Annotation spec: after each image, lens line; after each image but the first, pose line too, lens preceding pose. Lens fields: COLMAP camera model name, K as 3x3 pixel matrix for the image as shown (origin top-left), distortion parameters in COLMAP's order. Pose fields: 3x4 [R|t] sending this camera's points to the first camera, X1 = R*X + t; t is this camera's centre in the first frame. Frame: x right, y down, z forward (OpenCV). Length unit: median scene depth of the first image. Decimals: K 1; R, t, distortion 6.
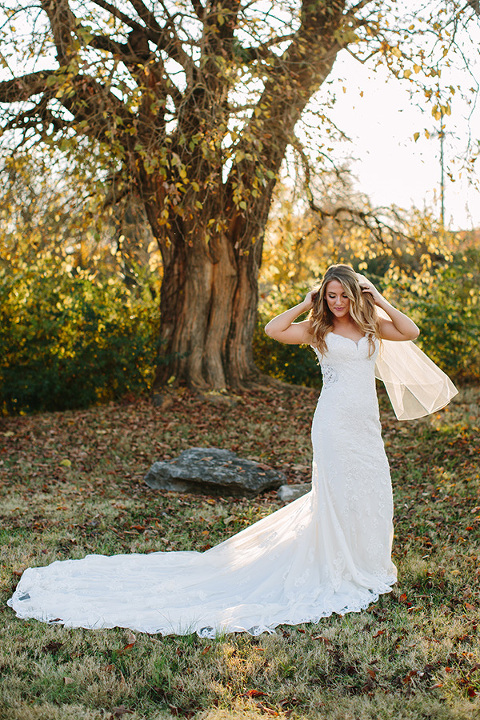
lens RADIAL K [[1192.5, 0, 269.3], [0, 1192.5, 321.0], [0, 0, 1]] dist [-0.171058, 0.295133]
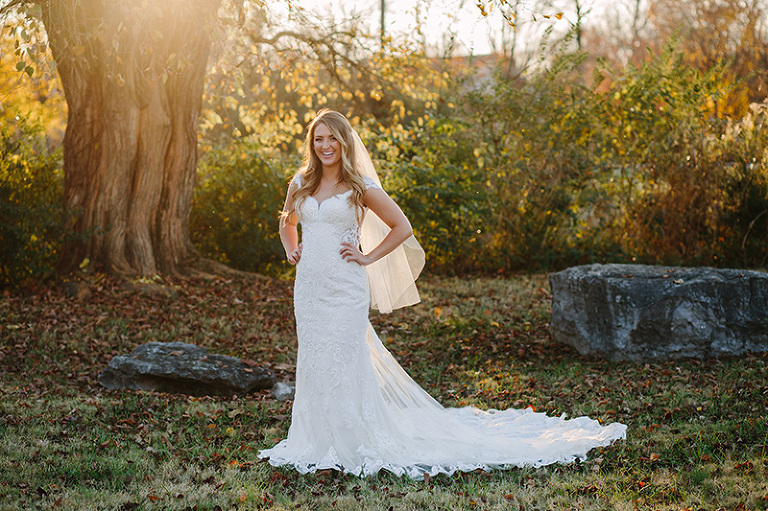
lens RADIAL K [[1874.6, 0, 384.0], [0, 1874.6, 255.5], [0, 0, 1]] dist [-0.056190, -0.587049]
pose [[0.988950, 0.008385, 0.148012, -0.074589], [-0.012886, 0.999482, 0.029477, 0.007927], [-0.147688, -0.031059, 0.988546, -0.198600]]
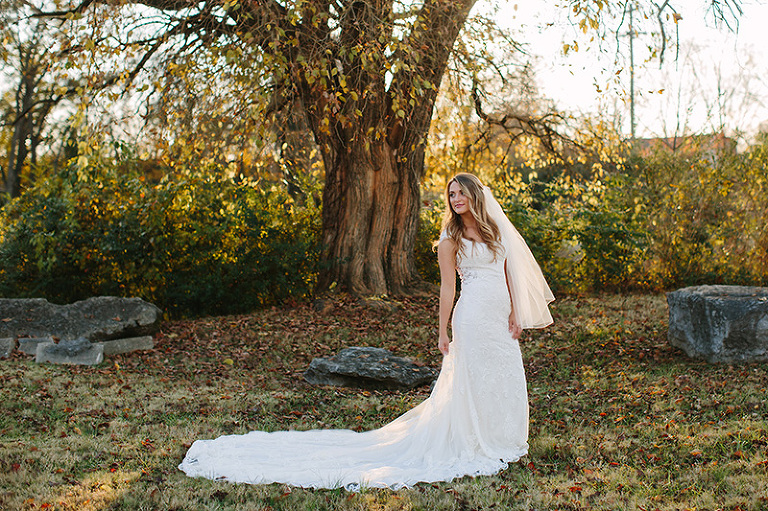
lens RADIAL K [[1288.3, 0, 437.3], [0, 1288.3, 205.2], [0, 0, 1]] dist [-0.156749, 0.159637]
pose [[0.999970, 0.003803, -0.006702, 0.013942], [-0.003960, 0.999717, -0.023464, 0.007043], [0.006611, 0.023490, 0.999702, -0.096096]]
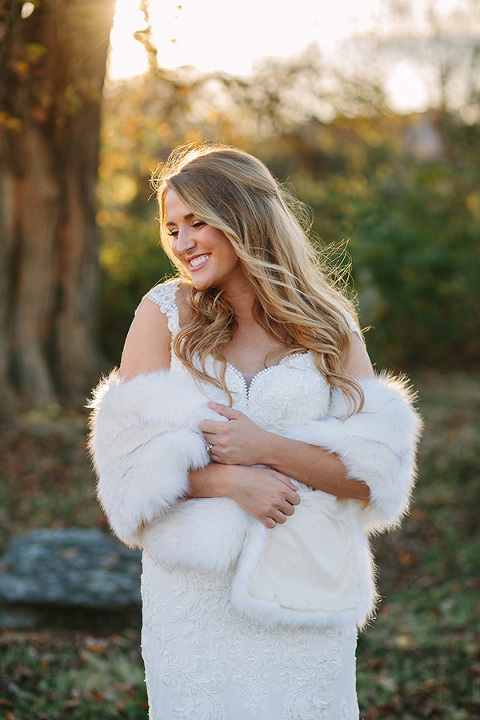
lens RADIAL K [[1892.1, 0, 240.0], [0, 1892.1, 360.0], [0, 0, 1]] dist [-0.012407, -0.140850]
pose [[0.993003, -0.064952, 0.098622, -0.039323], [0.060244, 0.996931, 0.049988, -0.002880], [-0.101566, -0.043697, 0.993869, 0.137761]]
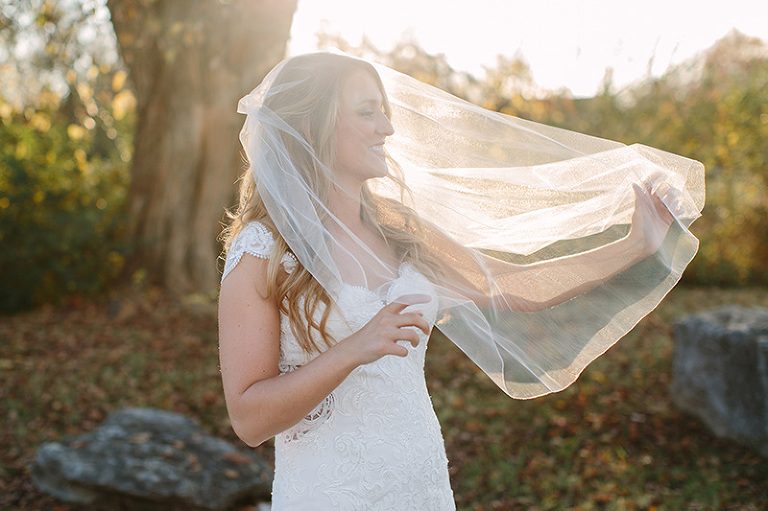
lens RADIAL K [[1276.7, 0, 331.5], [0, 1276.7, 255.9], [0, 0, 1]] dist [-0.181703, 0.355608]
pose [[0.999673, 0.025181, 0.004505, 0.025214], [-0.025390, 0.998184, 0.054630, -0.004770], [-0.003121, -0.054727, 0.998496, 0.292954]]
